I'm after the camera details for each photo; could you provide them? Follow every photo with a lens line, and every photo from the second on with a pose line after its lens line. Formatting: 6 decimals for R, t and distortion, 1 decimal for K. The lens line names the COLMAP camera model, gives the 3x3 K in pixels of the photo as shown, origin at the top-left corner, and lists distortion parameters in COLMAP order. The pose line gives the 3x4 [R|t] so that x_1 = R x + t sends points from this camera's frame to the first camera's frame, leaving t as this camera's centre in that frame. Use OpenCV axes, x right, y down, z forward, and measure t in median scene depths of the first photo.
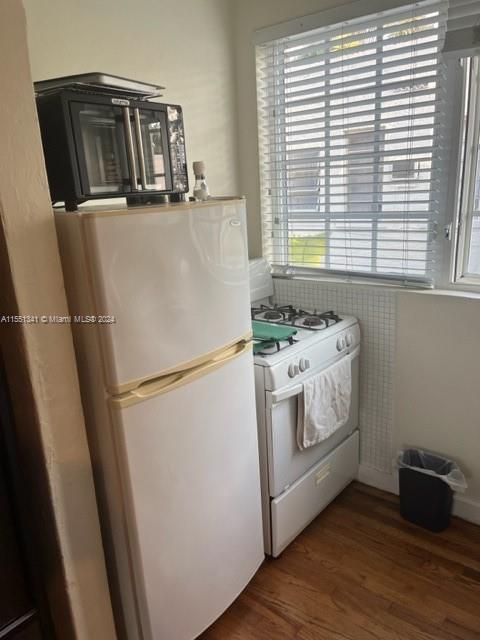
lens RADIAL K [[487.3, 0, 241.8], [0, 487.3, 321.7], [0, 0, 1]] dist [0.065591, -0.069403]
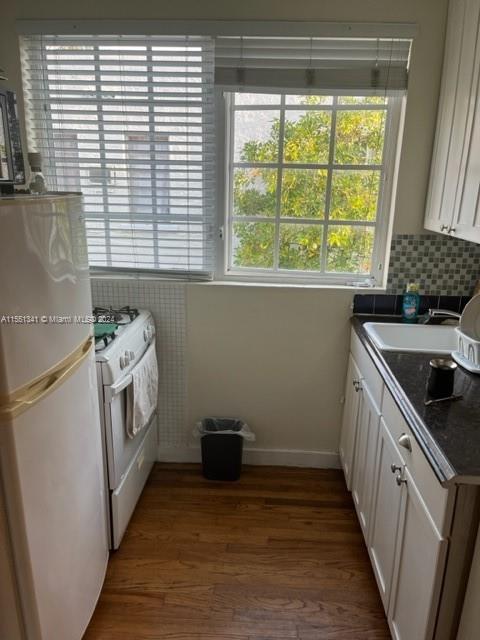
lens RADIAL K [[487.3, 0, 242.4], [0, 487.3, 321.7], [0, 0, 1]] dist [0.065591, -0.069403]
pose [[0.800795, -0.096216, 0.591160, -0.266272], [0.102453, 0.994470, 0.023073, 0.013173], [-0.590111, 0.042090, 0.806224, 0.004954]]
